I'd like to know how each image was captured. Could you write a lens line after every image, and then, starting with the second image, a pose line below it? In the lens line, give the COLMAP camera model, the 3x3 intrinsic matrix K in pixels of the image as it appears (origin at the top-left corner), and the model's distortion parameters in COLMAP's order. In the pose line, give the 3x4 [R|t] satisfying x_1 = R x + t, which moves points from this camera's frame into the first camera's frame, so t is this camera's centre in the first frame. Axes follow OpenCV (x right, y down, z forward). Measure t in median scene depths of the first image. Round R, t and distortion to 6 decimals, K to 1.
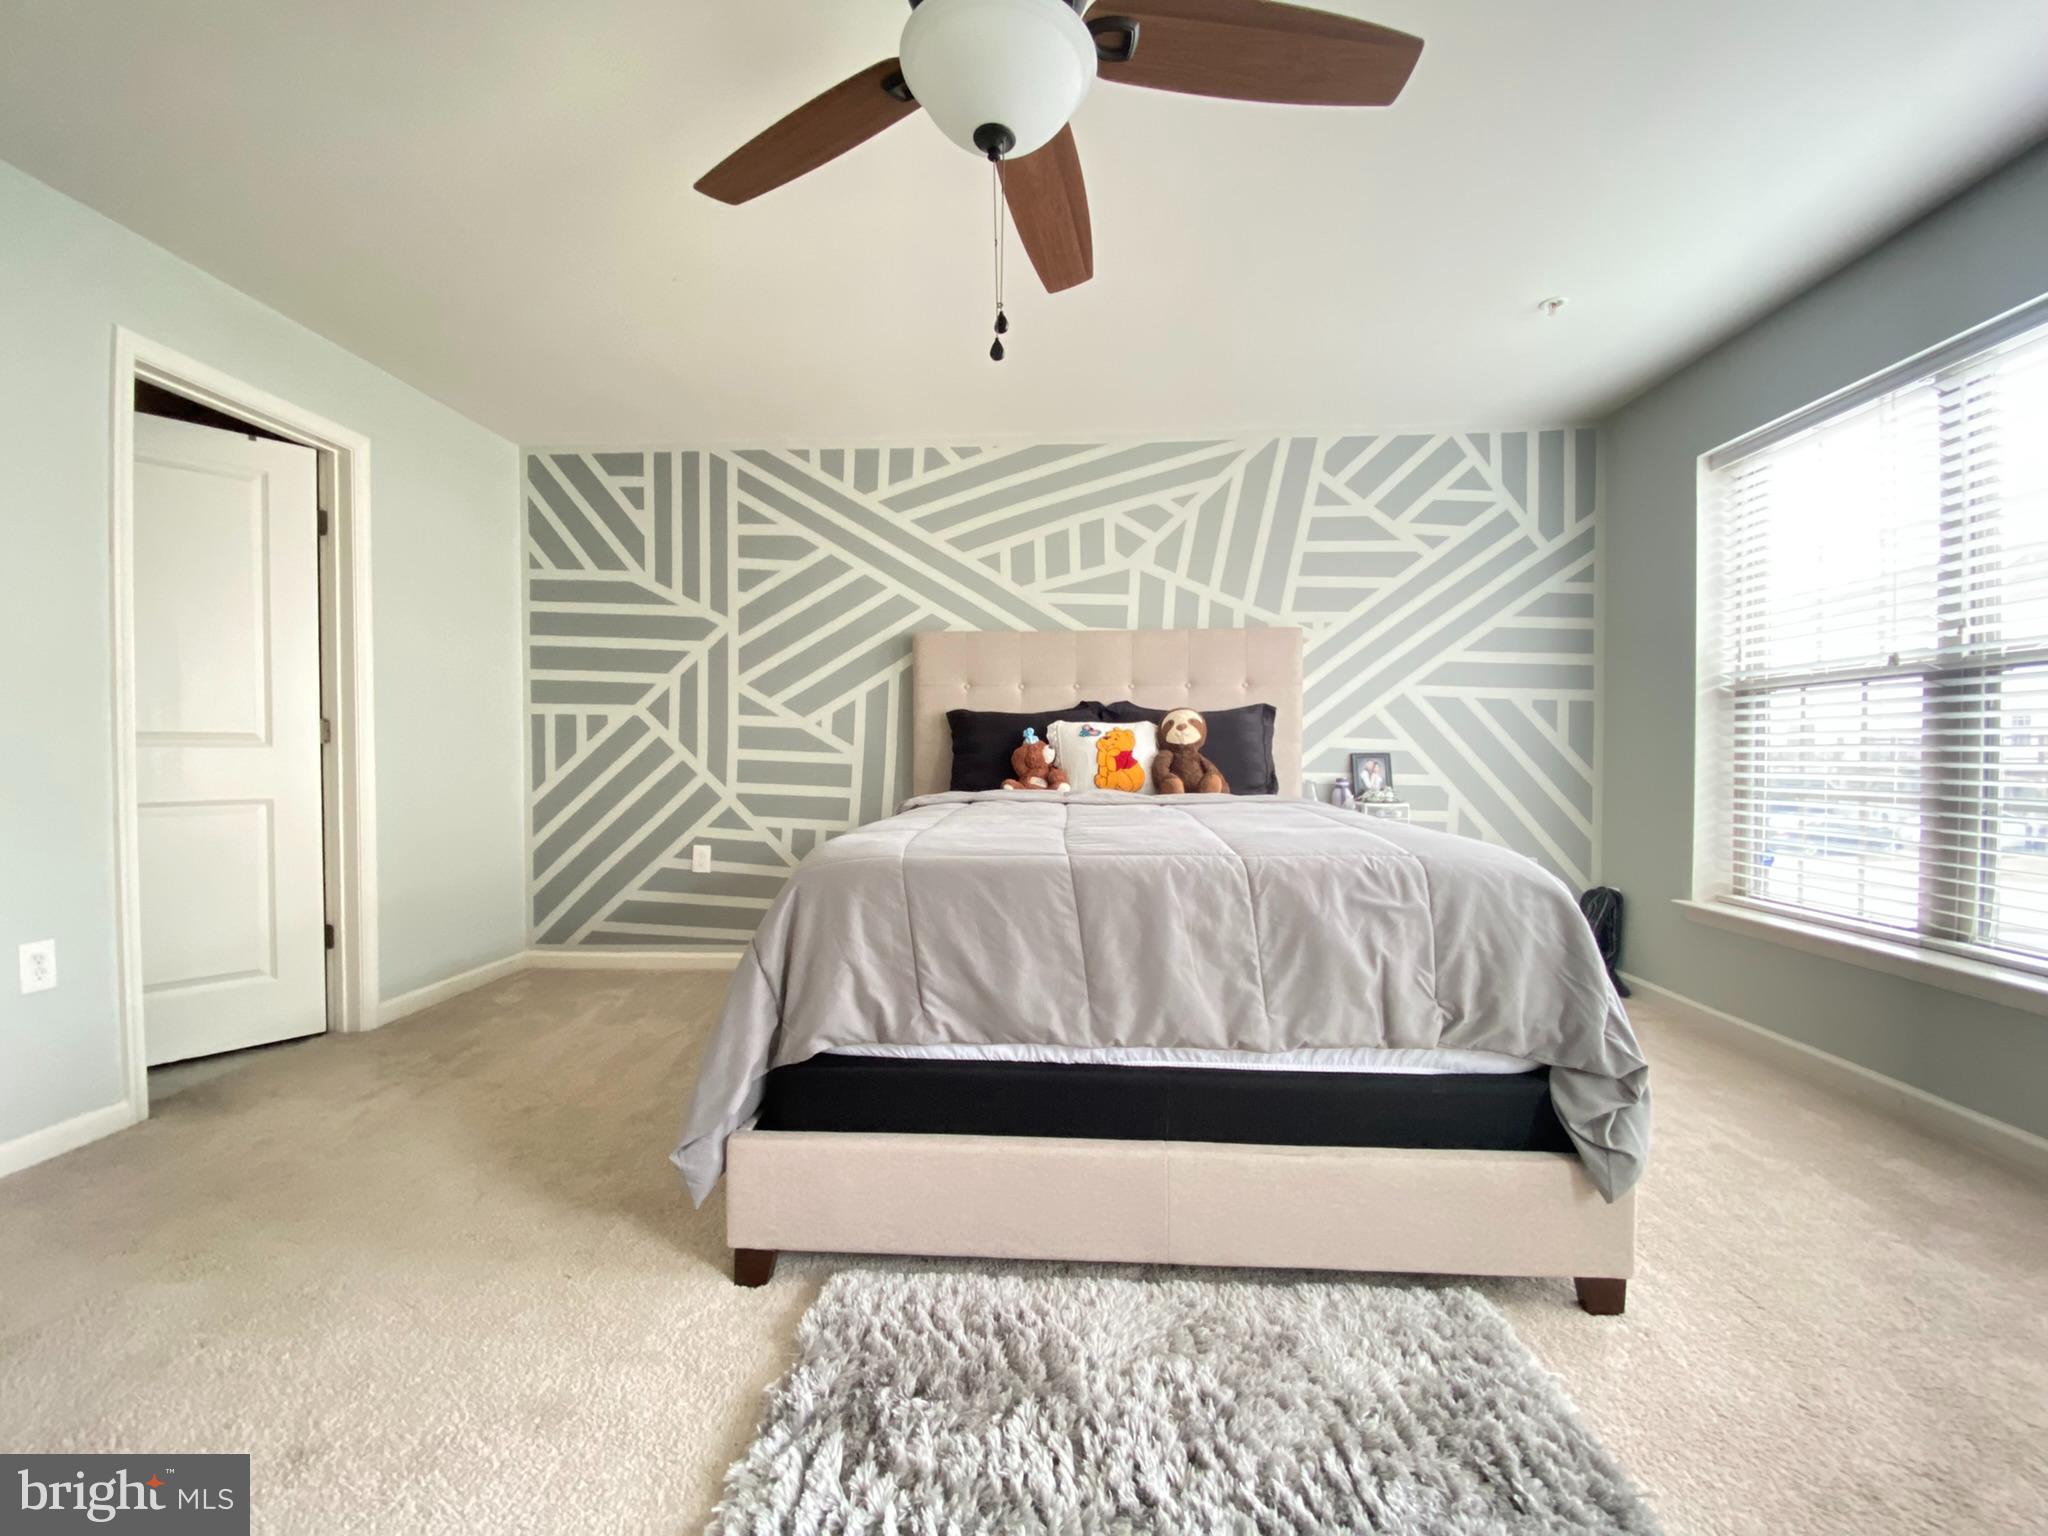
lens RADIAL K [[815.5, 0, 1023.9], [0, 815.5, 779.4], [0, 0, 1]] dist [0.000119, -0.015086]
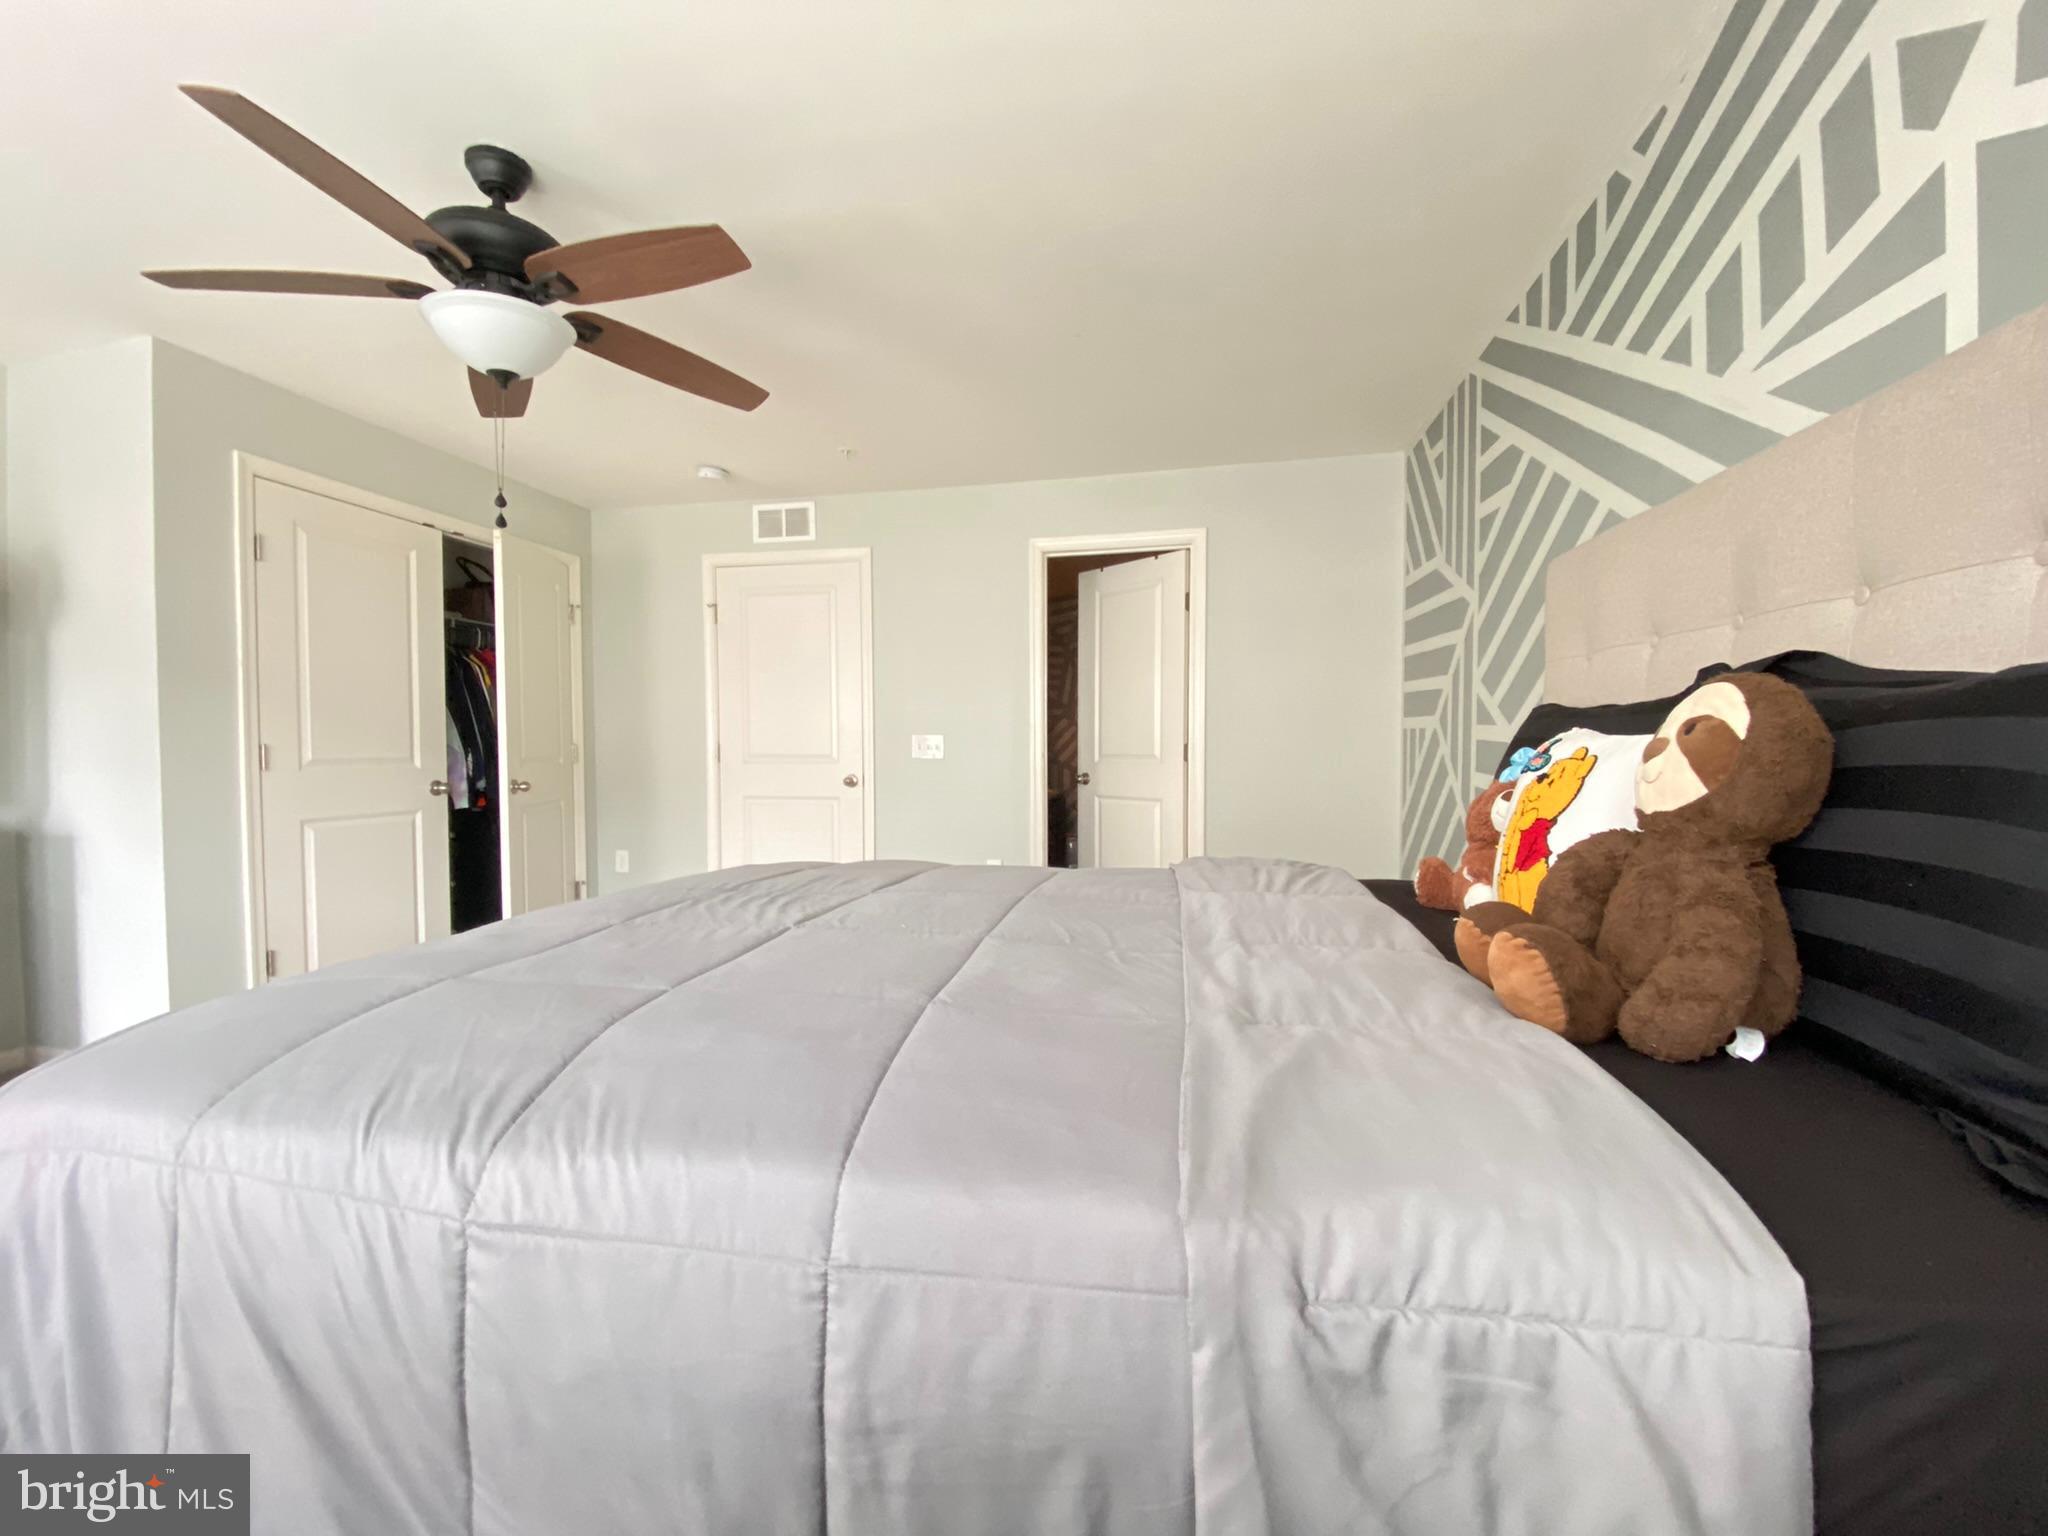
lens RADIAL K [[815.5, 0, 1023.9], [0, 815.5, 779.4], [0, 0, 1]] dist [0.000119, -0.015086]
pose [[-0.111507, 0.031058, -0.993278, 0.428746], [-0.009997, 0.999426, 0.032372, -0.052471], [0.993713, 0.013540, -0.111133, 0.718450]]
